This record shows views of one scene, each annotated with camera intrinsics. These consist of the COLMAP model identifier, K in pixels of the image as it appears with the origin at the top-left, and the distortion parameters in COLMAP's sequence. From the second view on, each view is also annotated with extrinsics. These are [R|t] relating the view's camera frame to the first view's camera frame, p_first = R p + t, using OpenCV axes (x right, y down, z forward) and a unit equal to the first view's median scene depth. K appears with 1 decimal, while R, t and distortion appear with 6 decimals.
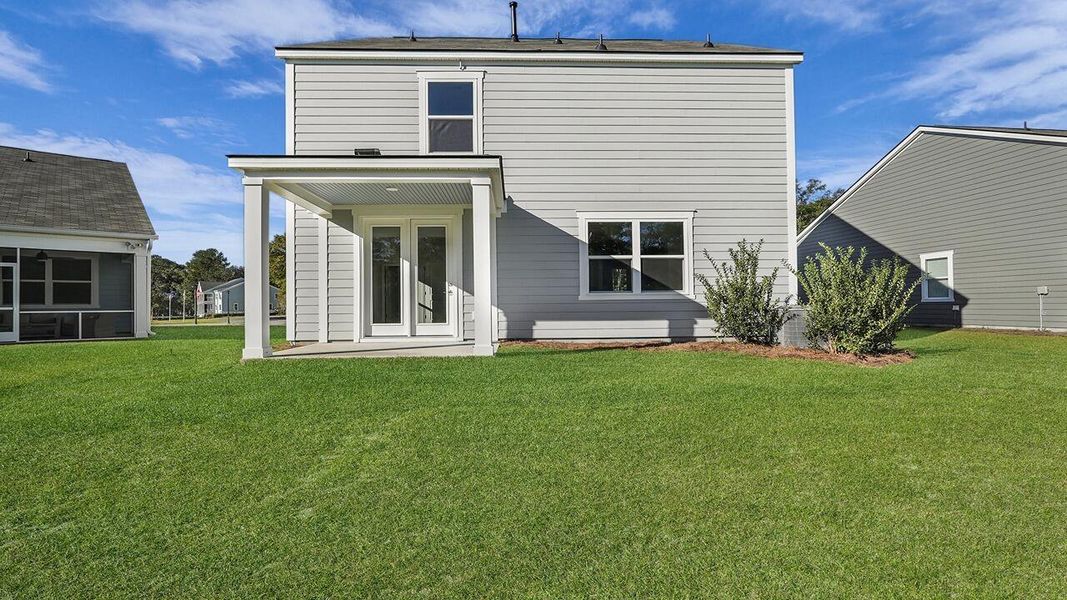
lens RADIAL K [[505.7, 0, 533.5], [0, 505.7, 300.0], [0, 0, 1]] dist [-0.001344, -0.000051]
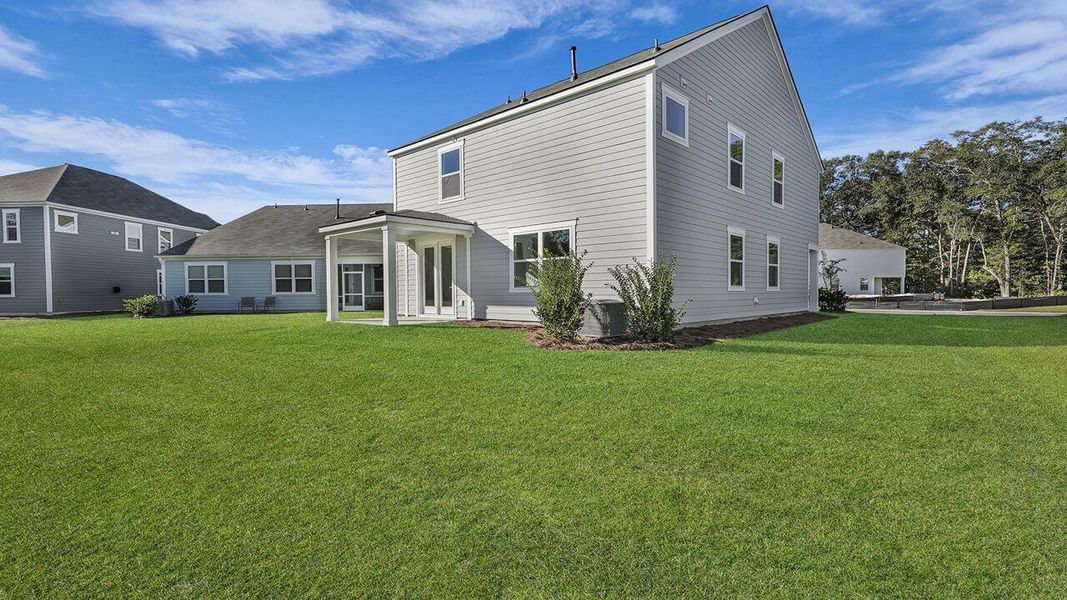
lens RADIAL K [[509.7, 0, 533.5], [0, 509.7, 300.0], [0, 0, 1]] dist [0.002138, 0.000310]
pose [[0.702820, 0.017077, -0.711163, 1.129163], [0.006960, 0.999499, 0.030880, -0.022564], [0.711334, -0.026653, 0.702349, 0.072103]]
